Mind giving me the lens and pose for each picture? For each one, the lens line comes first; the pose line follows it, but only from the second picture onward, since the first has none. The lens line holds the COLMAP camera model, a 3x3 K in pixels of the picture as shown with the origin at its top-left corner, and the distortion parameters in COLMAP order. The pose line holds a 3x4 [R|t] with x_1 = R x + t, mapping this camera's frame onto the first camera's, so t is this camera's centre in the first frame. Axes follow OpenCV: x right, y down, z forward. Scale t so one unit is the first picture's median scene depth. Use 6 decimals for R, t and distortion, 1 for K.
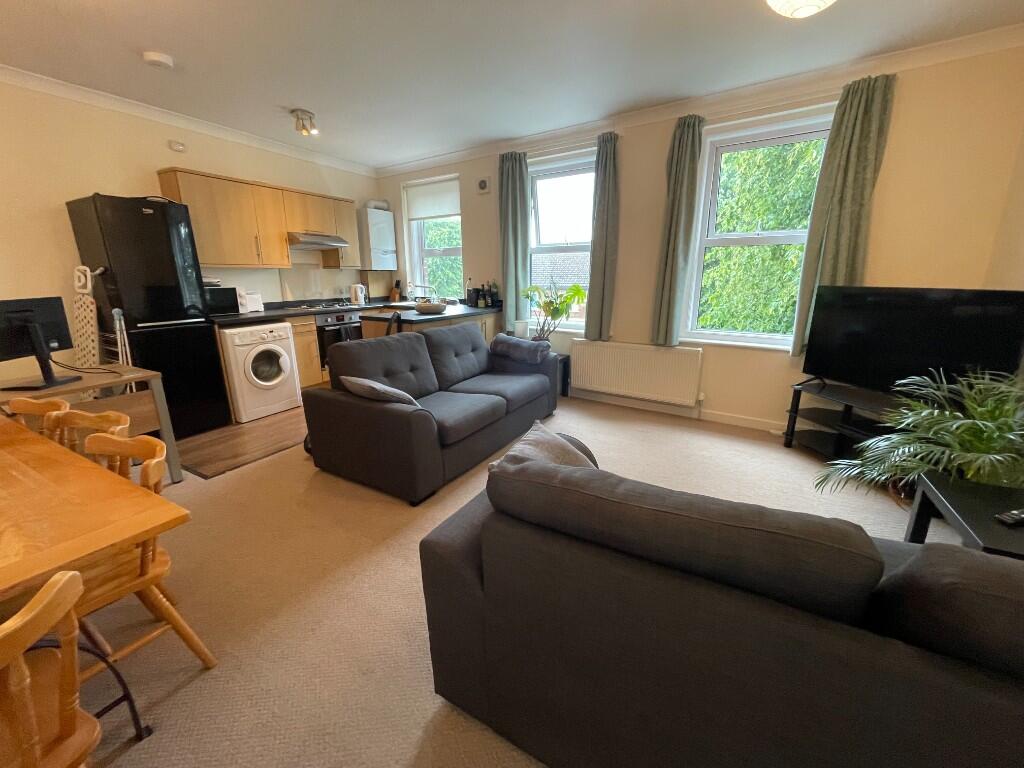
lens RADIAL K [[410.7, 0, 512.0], [0, 410.7, 384.0], [0, 0, 1]] dist [0.000215, 0.000274]
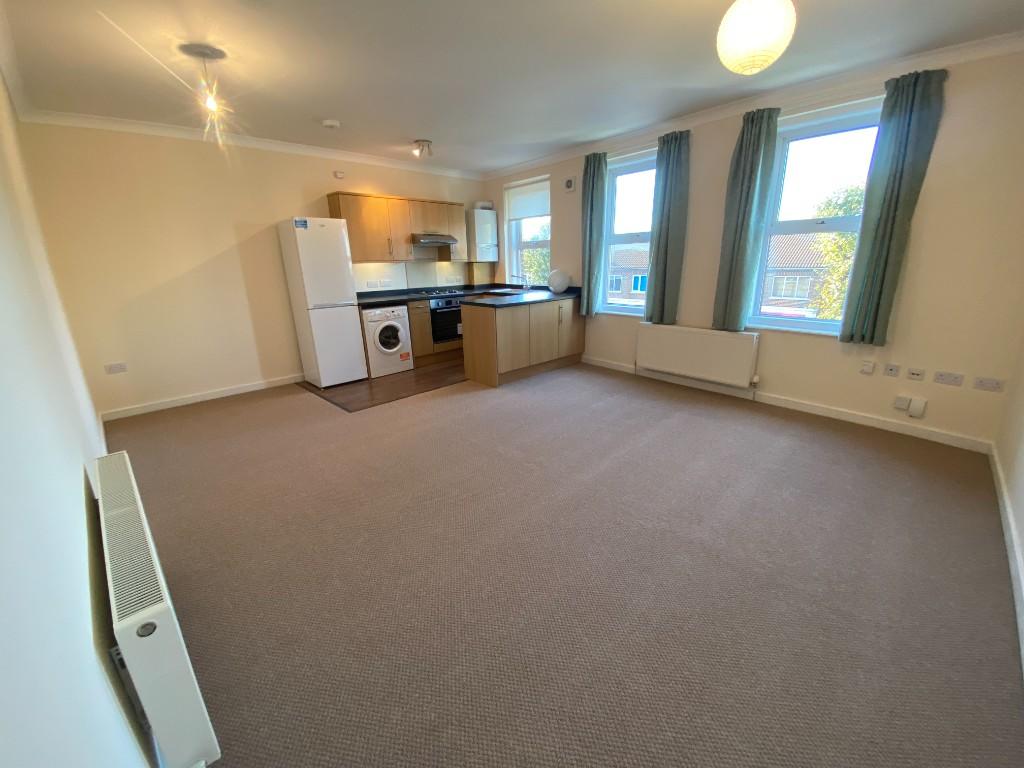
lens RADIAL K [[401.8, 0, 515.1], [0, 401.8, 385.4], [0, 0, 1]] dist [-0.007715, -0.000184]
pose [[0.963464, 0.058772, -0.261309, 0.137722], [-0.046646, 0.997538, 0.052372, 0.021974], [0.263744, -0.038270, 0.963833, -0.159046]]
